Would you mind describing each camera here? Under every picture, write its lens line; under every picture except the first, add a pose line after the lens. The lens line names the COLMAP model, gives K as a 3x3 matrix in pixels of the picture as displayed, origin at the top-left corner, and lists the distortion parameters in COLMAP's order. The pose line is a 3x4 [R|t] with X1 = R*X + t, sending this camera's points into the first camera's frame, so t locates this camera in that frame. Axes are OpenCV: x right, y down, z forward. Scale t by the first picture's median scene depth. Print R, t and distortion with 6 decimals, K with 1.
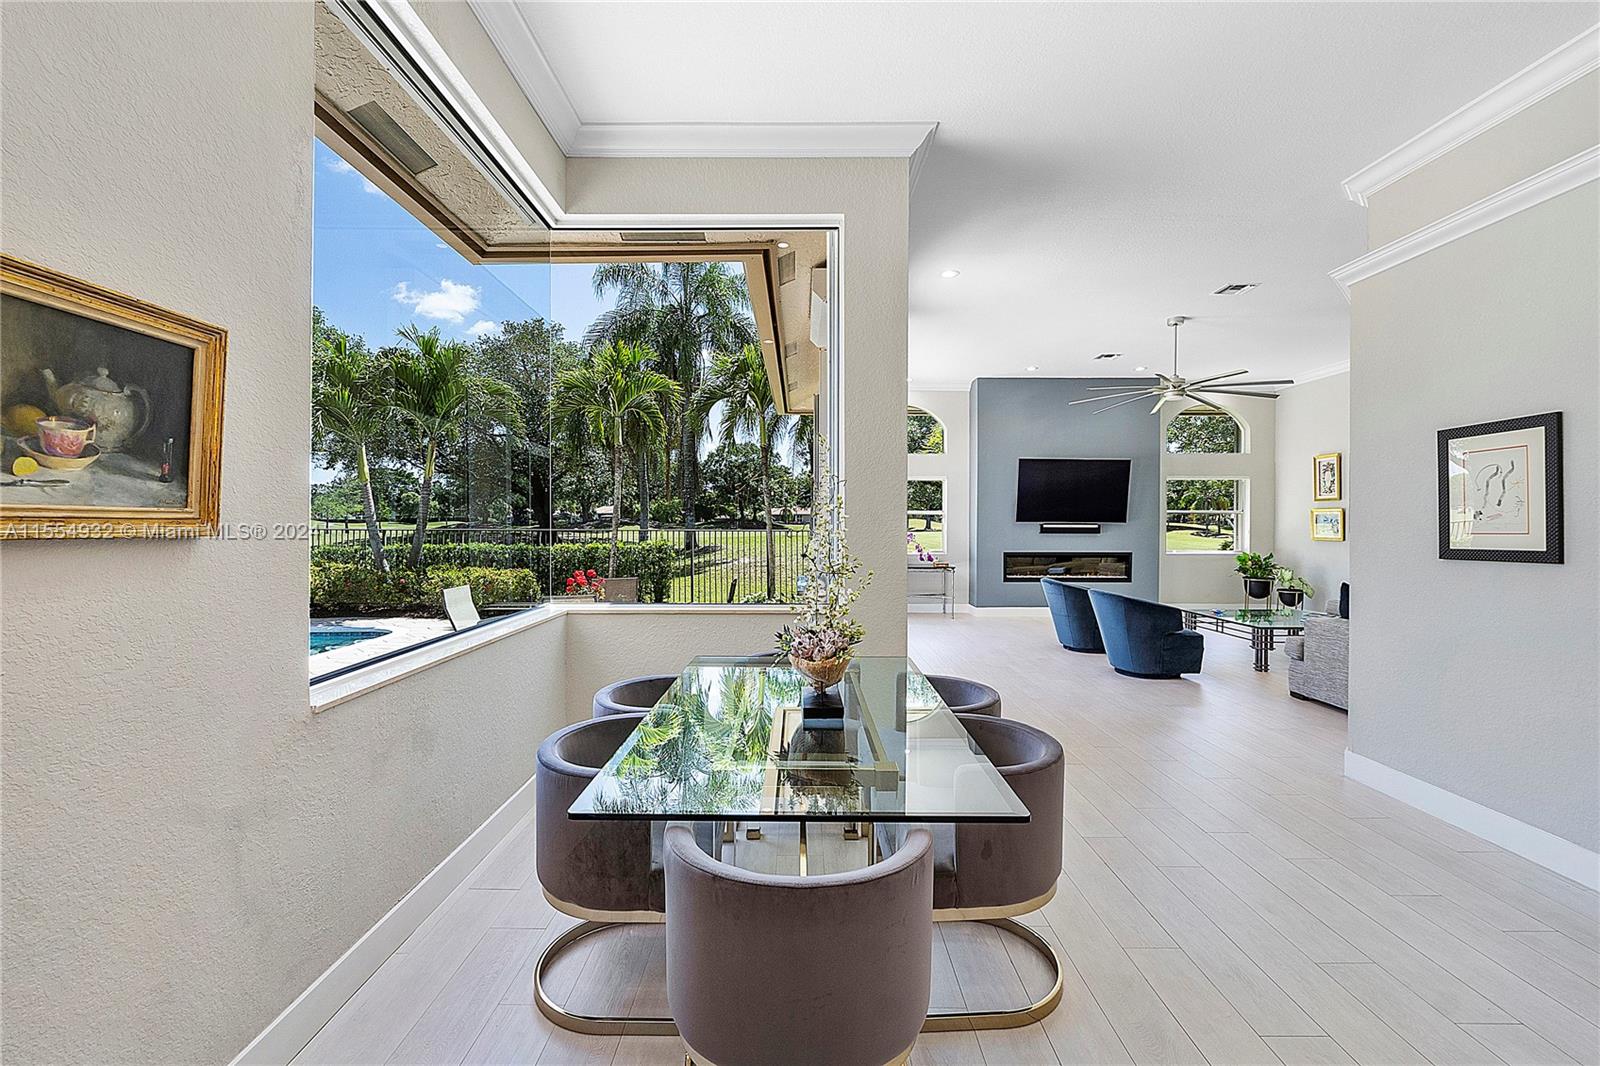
lens RADIAL K [[677.2, 0, 799.2], [0, 677.2, 527.7], [0, 0, 1]] dist [-0.004781, -0.001240]
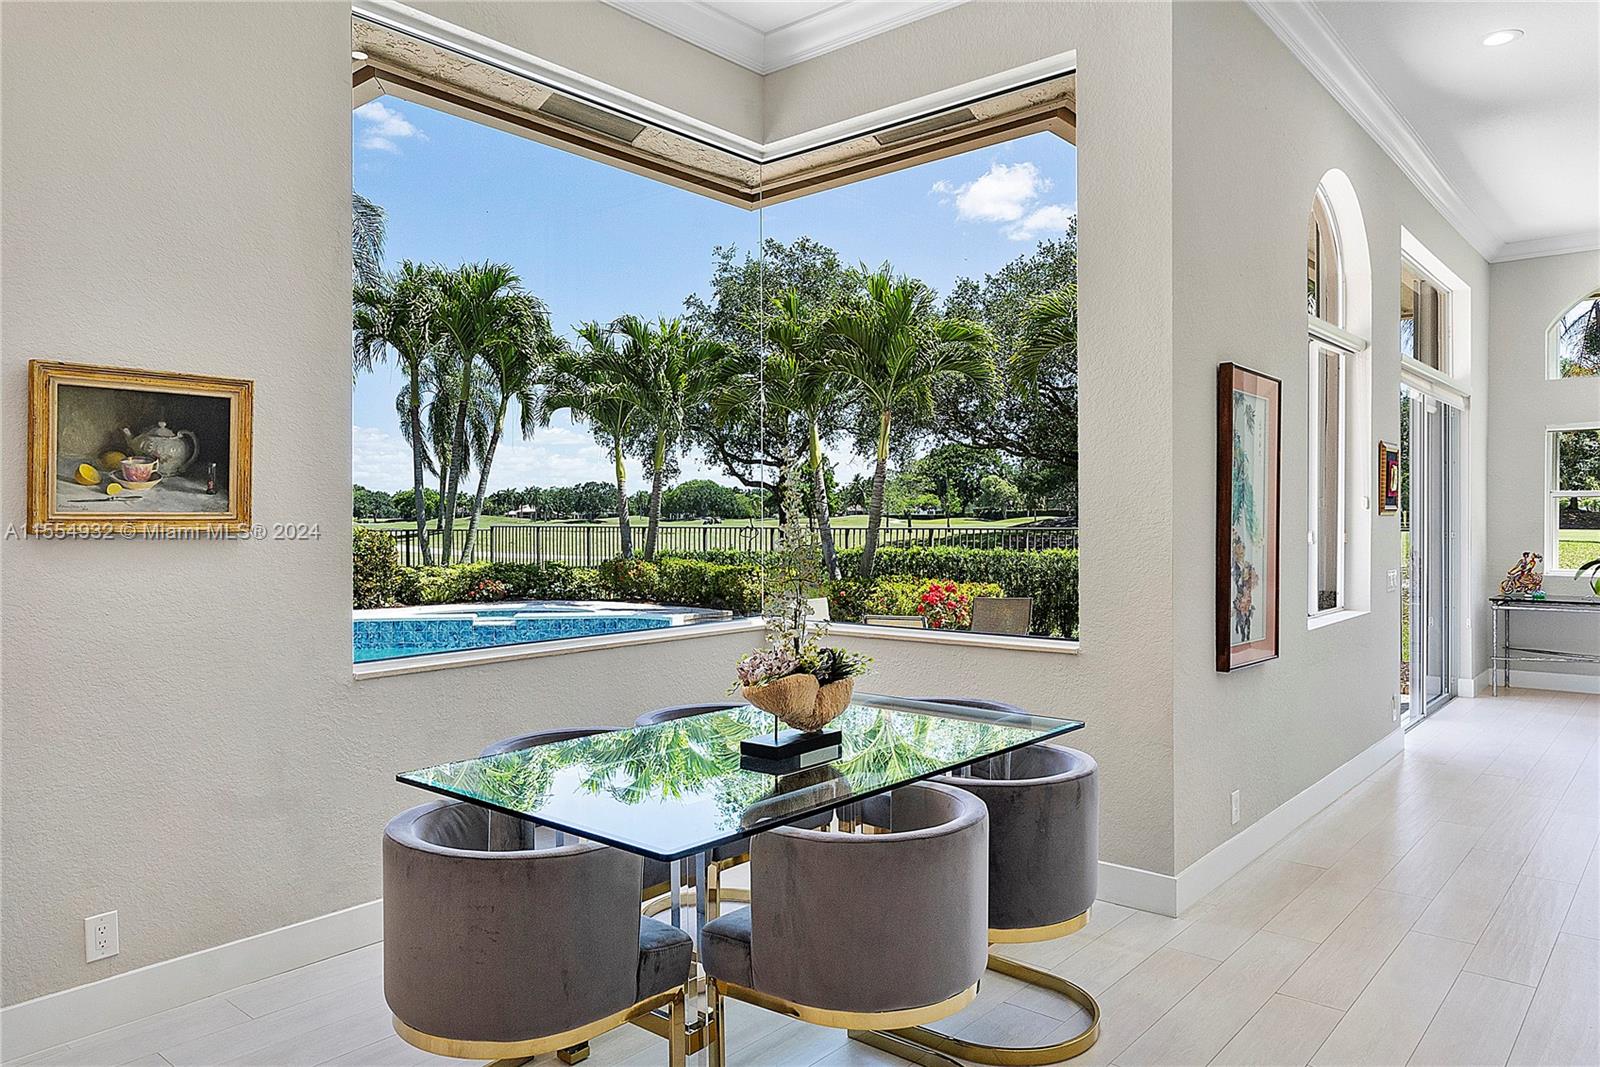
lens RADIAL K [[1083.3, 0, 797.7], [0, 1083.3, 530.9], [0, 0, 1]] dist [-0.000911, -0.000928]
pose [[0.761440, 0.001147, -0.648234, 0.219560], [0.002277, 0.999988, 0.004444, 0.000450], [0.648231, -0.004860, 0.761428, 0.007703]]
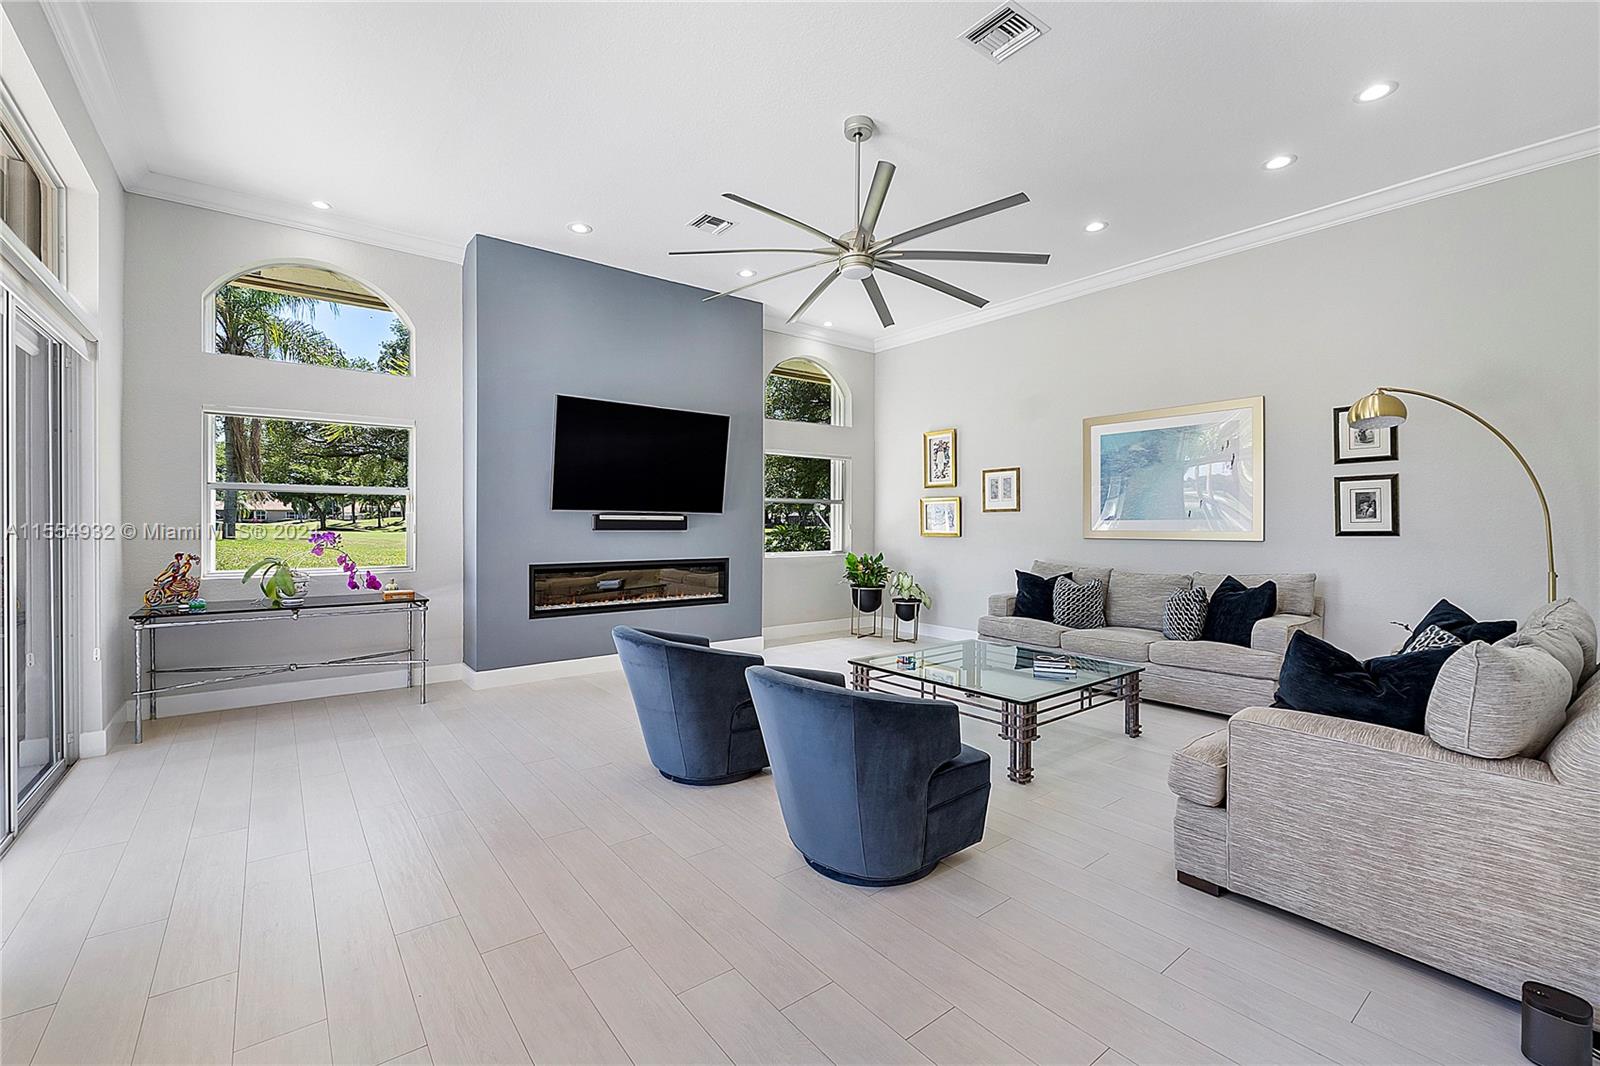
lens RADIAL K [[677.2, 0, 799.2], [0, 677.2, 527.7], [0, 0, 1]] dist [-0.004781, -0.001240]
pose [[0.785588, -0.003806, 0.618738, 0.144321], [0.002698, 0.999993, 0.002727, 0.005804], [-0.618744, -0.000473, 0.785592, 0.464943]]
